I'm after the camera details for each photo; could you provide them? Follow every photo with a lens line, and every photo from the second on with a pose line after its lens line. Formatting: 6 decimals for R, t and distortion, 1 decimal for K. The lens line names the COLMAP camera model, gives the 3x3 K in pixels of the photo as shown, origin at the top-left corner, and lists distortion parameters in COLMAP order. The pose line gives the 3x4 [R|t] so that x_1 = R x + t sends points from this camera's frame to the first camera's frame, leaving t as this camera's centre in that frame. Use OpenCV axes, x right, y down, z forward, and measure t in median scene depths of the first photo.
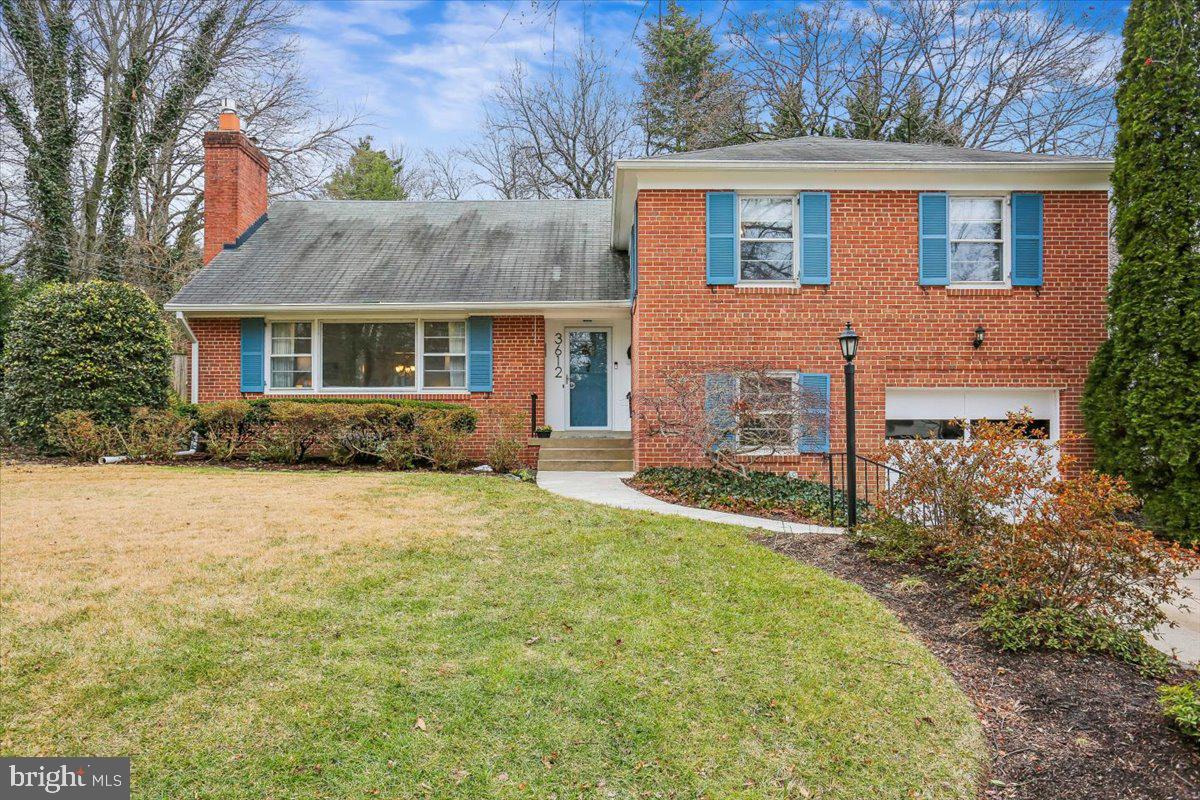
lens RADIAL K [[776.3, 0, 615.5], [0, 776.3, 456.2], [0, 0, 1]] dist [0.001496, 0.001794]
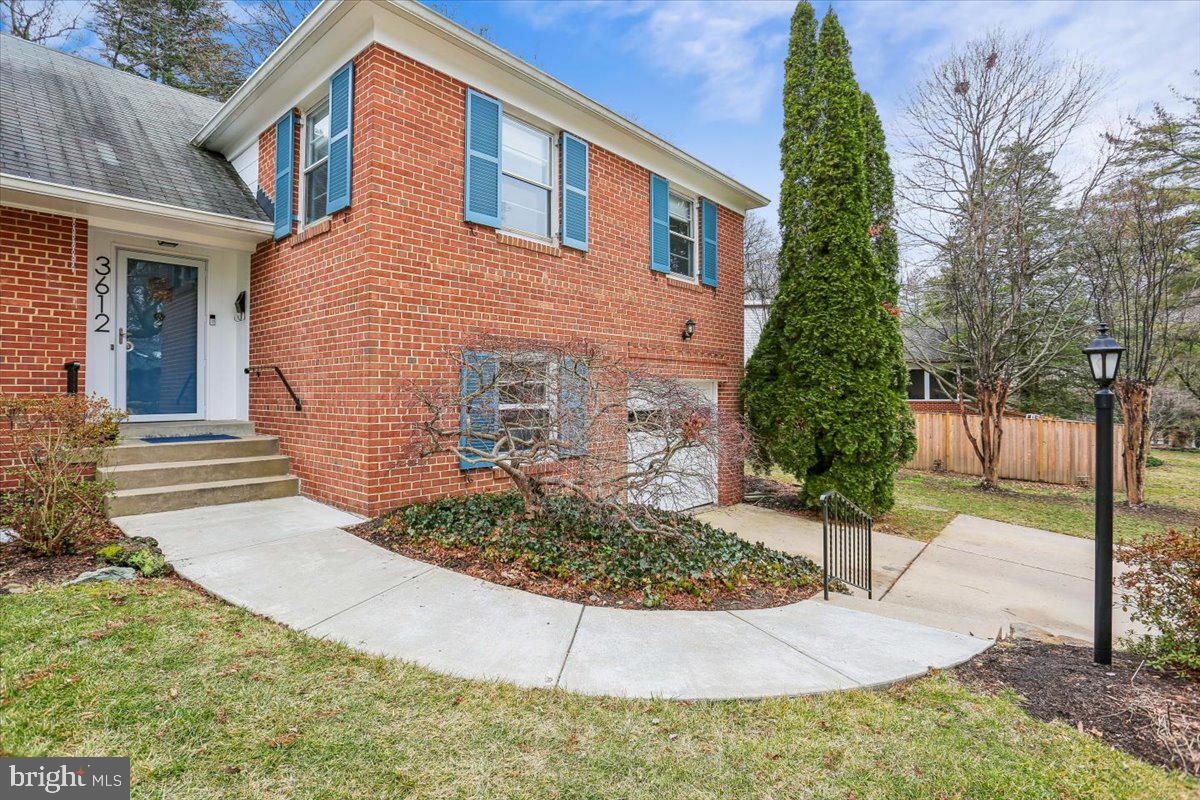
lens RADIAL K [[589.4, 0, 600.9], [0, 589.4, 390.3], [0, 0, 1]] dist [-0.074455, 0.035023]
pose [[0.675767, 0.004032, 0.737104, -0.175334], [0.004036, 0.999950, -0.009169, -0.067399], [-0.737104, 0.009171, 0.675717, 0.565194]]
